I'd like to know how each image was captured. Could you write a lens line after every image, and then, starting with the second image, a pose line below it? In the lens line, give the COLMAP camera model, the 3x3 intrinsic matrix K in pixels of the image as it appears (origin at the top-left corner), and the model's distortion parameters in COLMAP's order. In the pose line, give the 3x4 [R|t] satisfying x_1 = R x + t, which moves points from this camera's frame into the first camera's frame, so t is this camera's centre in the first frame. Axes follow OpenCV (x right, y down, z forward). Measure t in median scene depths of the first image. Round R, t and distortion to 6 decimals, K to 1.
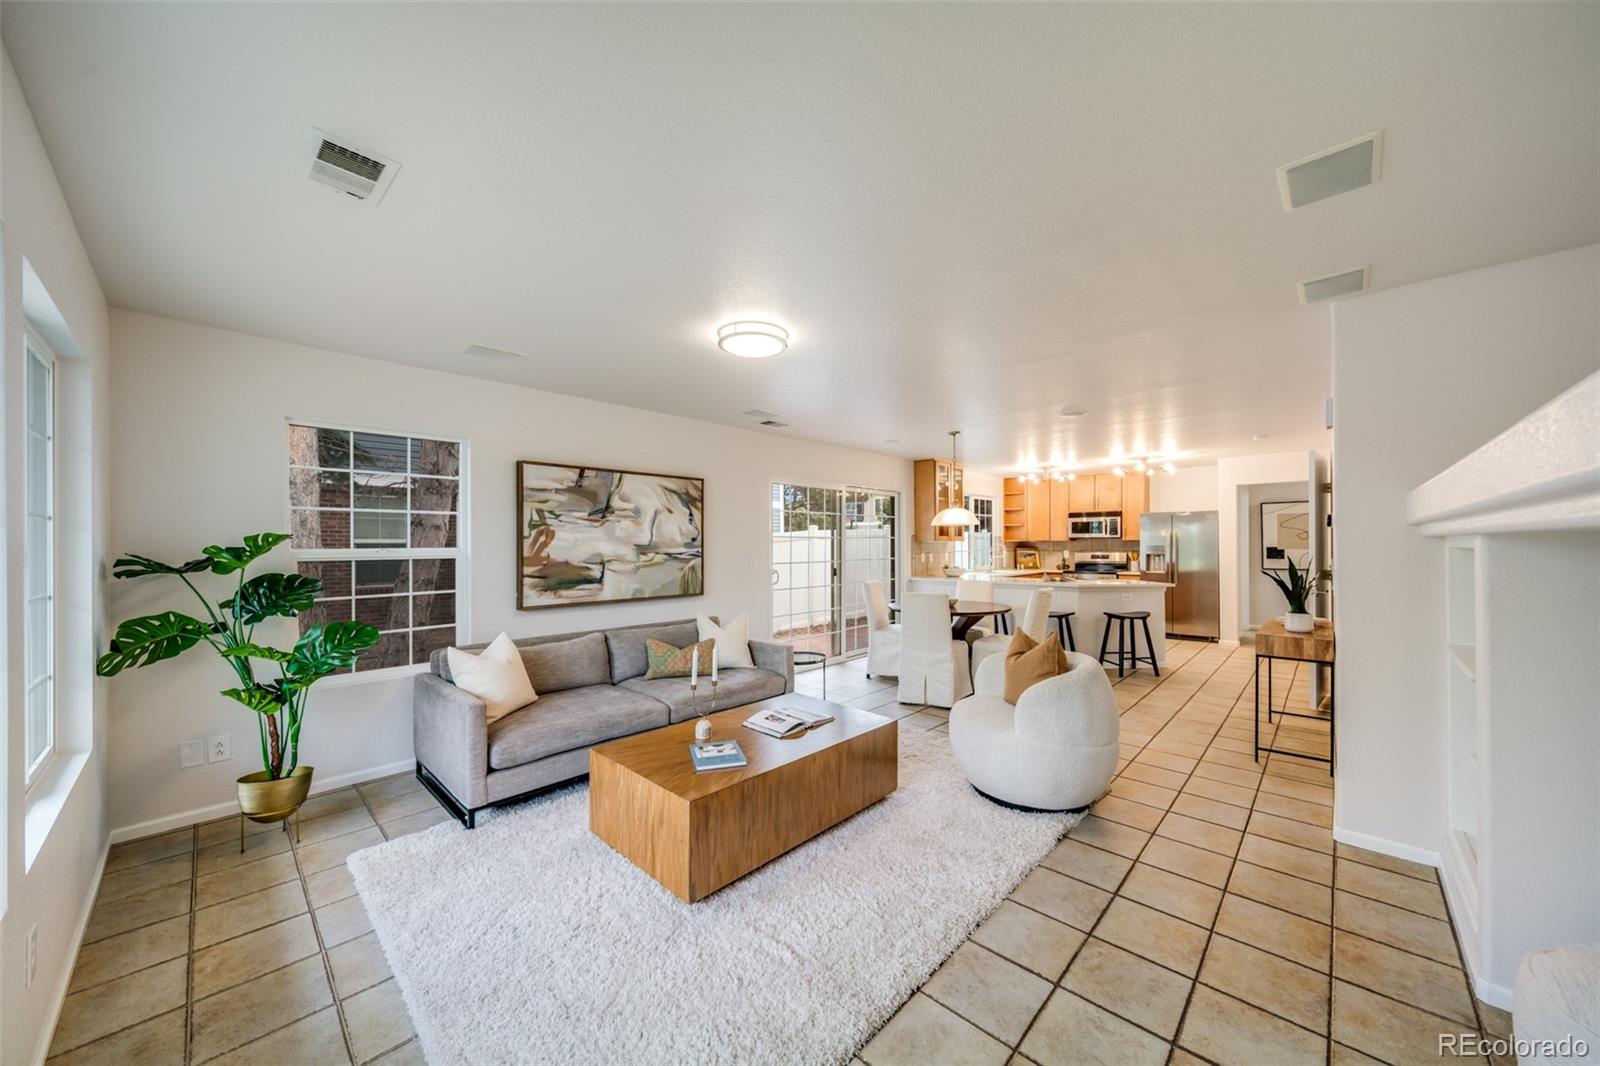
lens RADIAL K [[558.5, 0, 809.2], [0, 558.5, 543.7], [0, 0, 1]] dist [-0.000777, -0.000656]
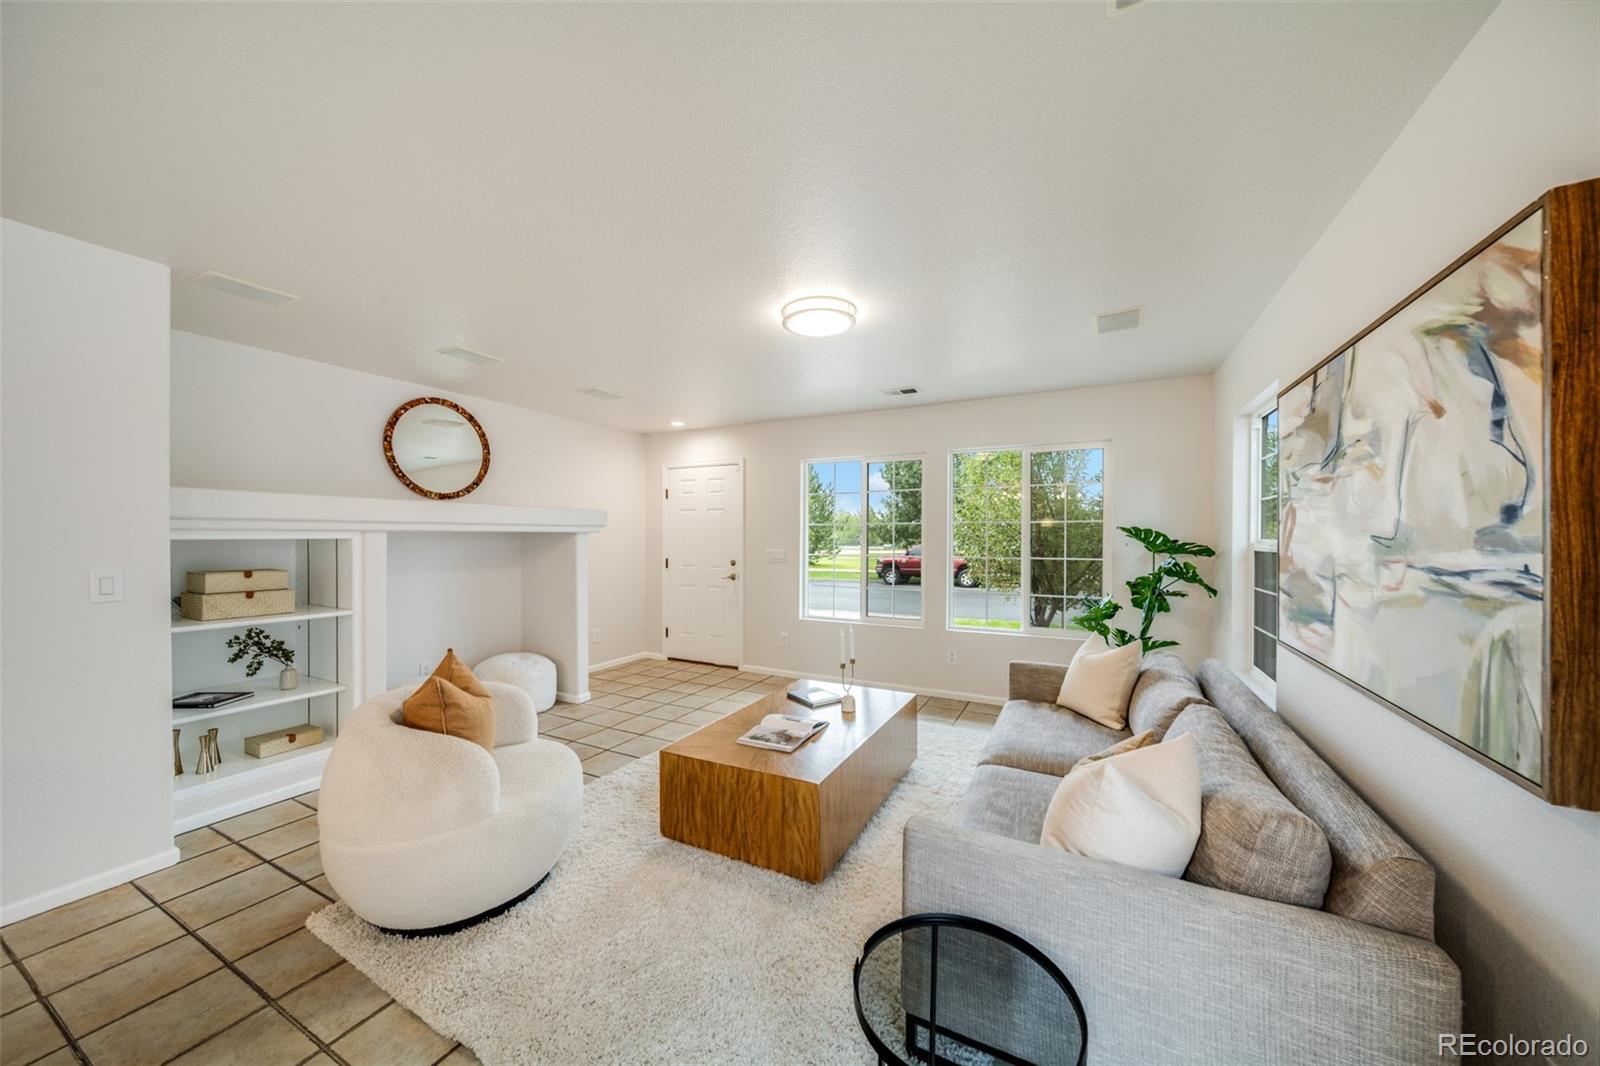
lens RADIAL K [[558.5, 0, 805.1], [0, 558.5, 536.9], [0, 0, 1]] dist [-0.000777, -0.000656]
pose [[-0.961259, 0.004107, -0.275616, 0.078105], [0.003373, 0.999989, 0.003136, 0.000130], [0.275626, 0.002085, -0.961263, 0.815517]]
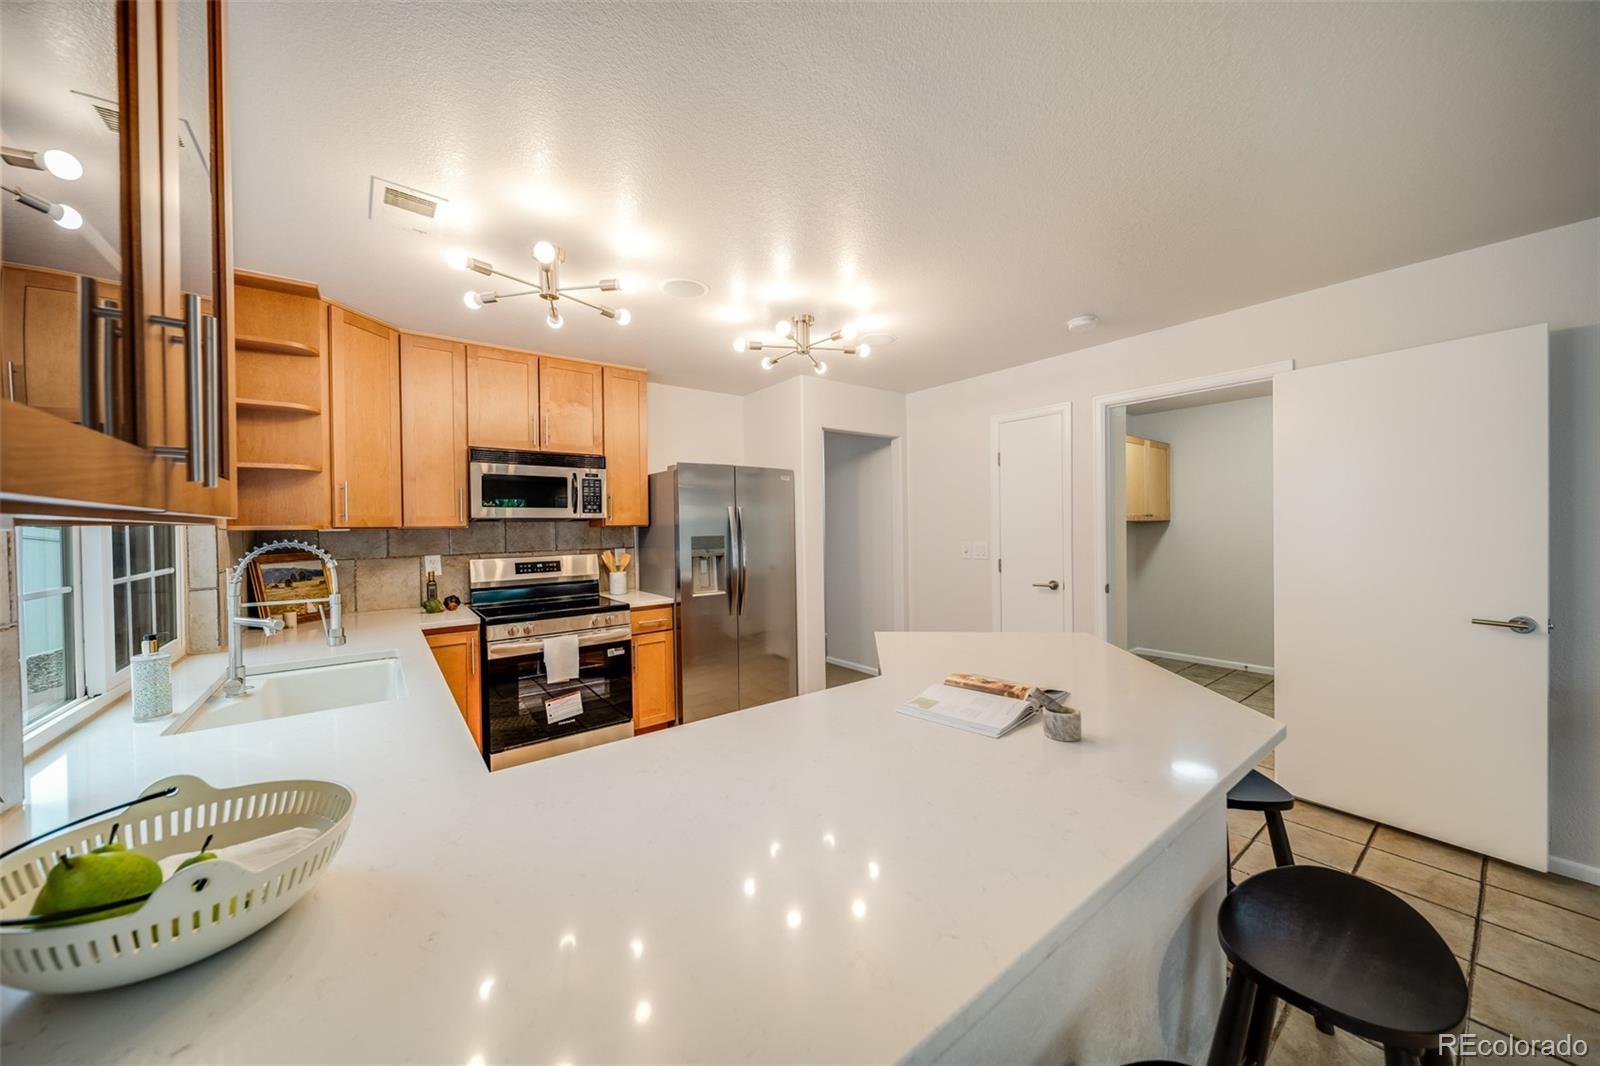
lens RADIAL K [[558.5, 0, 791.7], [0, 558.5, 536.1], [0, 0, 1]] dist [-0.000777, -0.000656]
pose [[0.165446, -0.014236, 0.986116, 0.213843], [0.012487, 0.999846, 0.012339, -0.001876], [-0.986140, 0.010272, 0.165598, 1.024944]]
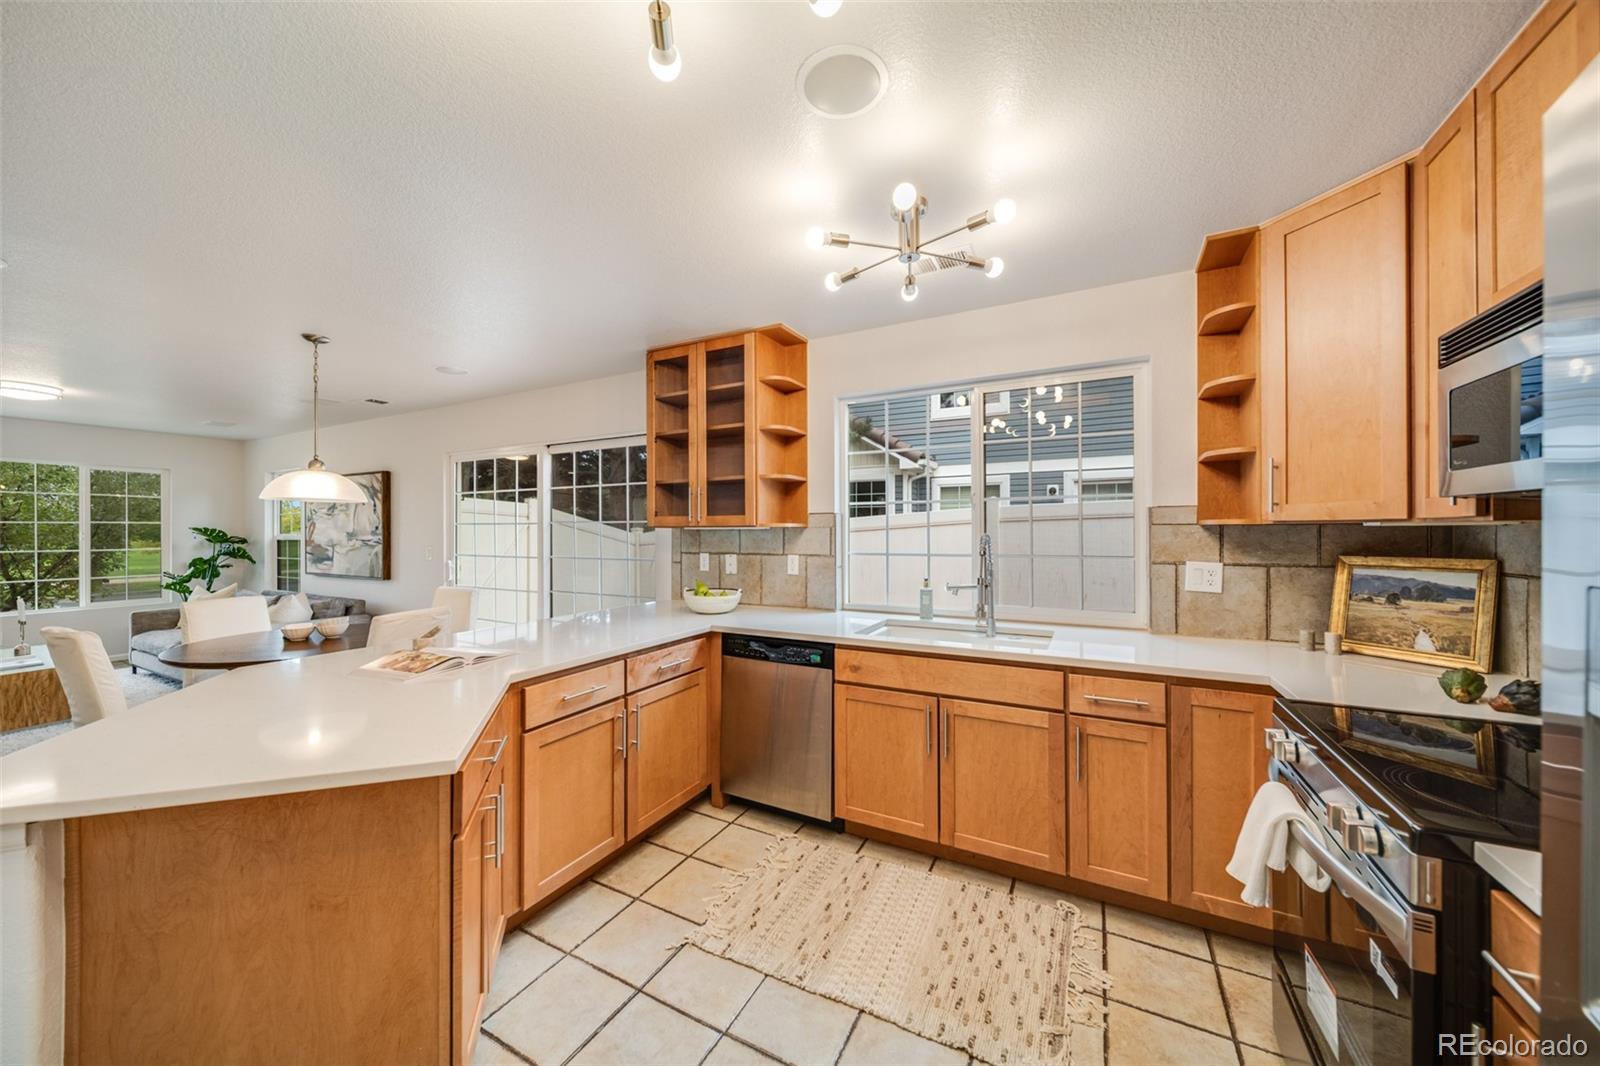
lens RADIAL K [[558.5, 0, 798.9], [0, 558.5, 535.8], [0, 0, 1]] dist [-0.000777, -0.000656]
pose [[0.267007, 0.012813, -0.963609, 0.771288], [0.001974, 0.999902, 0.013843, -0.004187], [0.963692, -0.005599, 0.266956, 1.087020]]
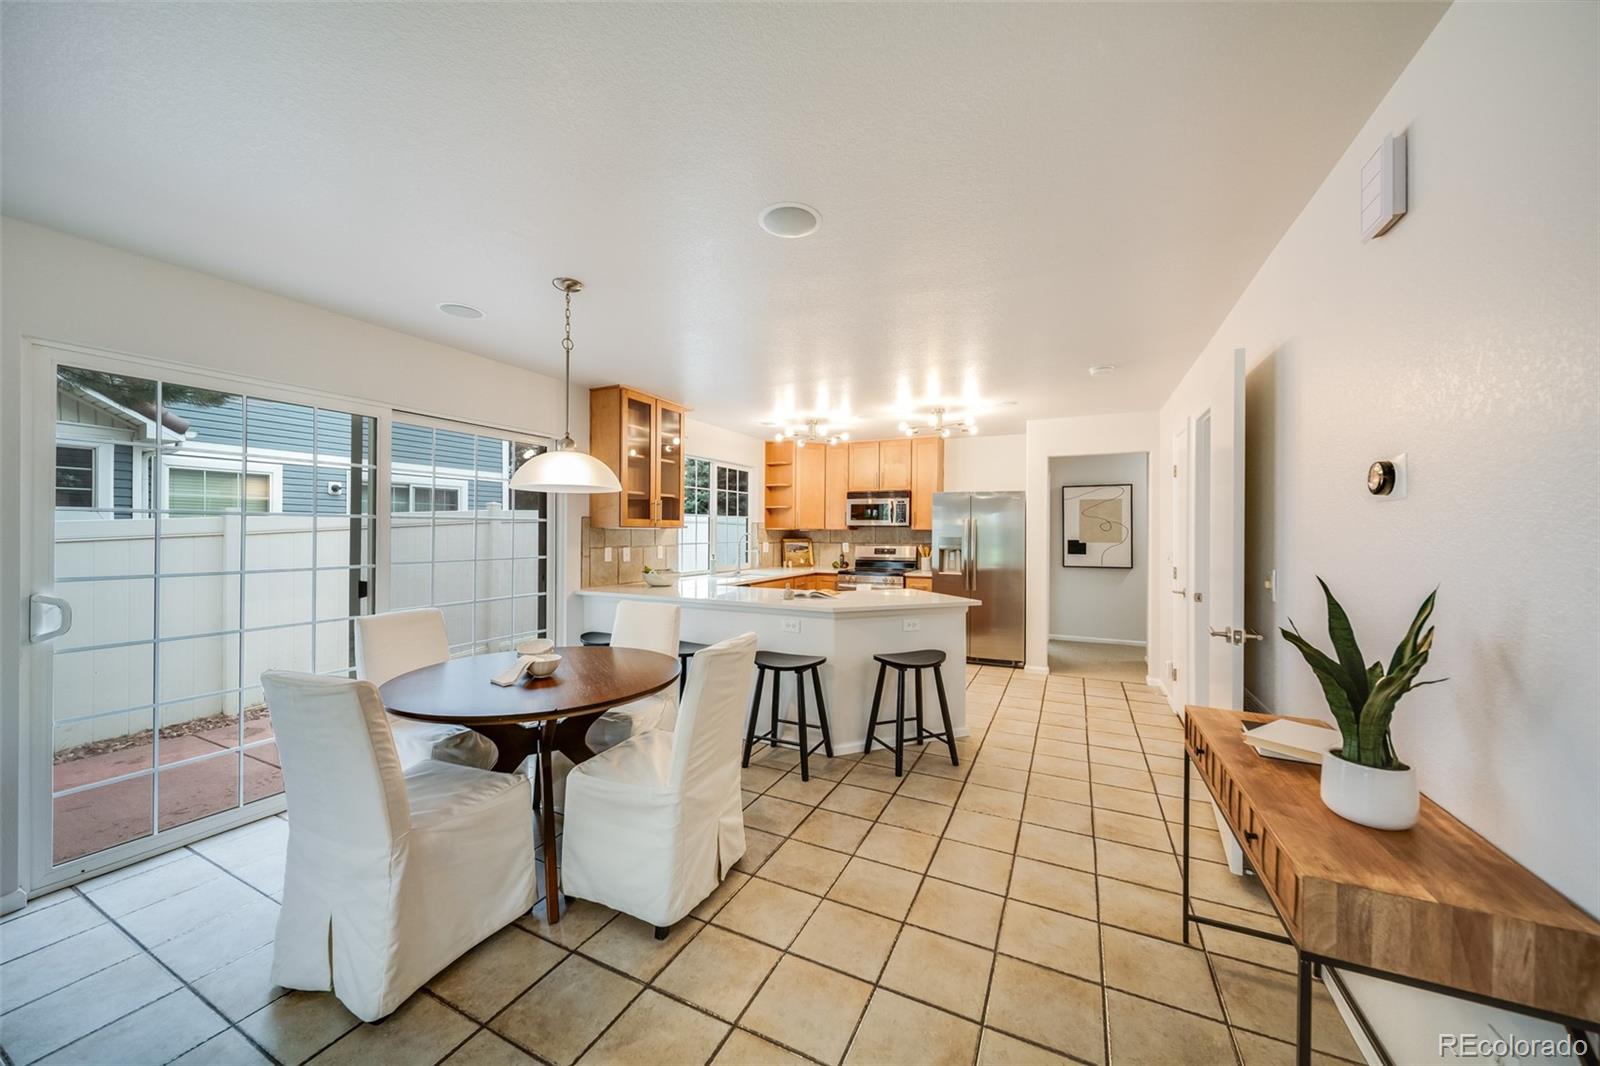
lens RADIAL K [[558.5, 0, 803.4], [0, 558.5, 530.4], [0, 0, 1]] dist [-0.000777, -0.000656]
pose [[0.953600, 0.011244, 0.300867, 0.255760], [-0.010399, 0.999936, -0.004410, -0.000377], [-0.300897, 0.001077, 0.953656, 0.427237]]
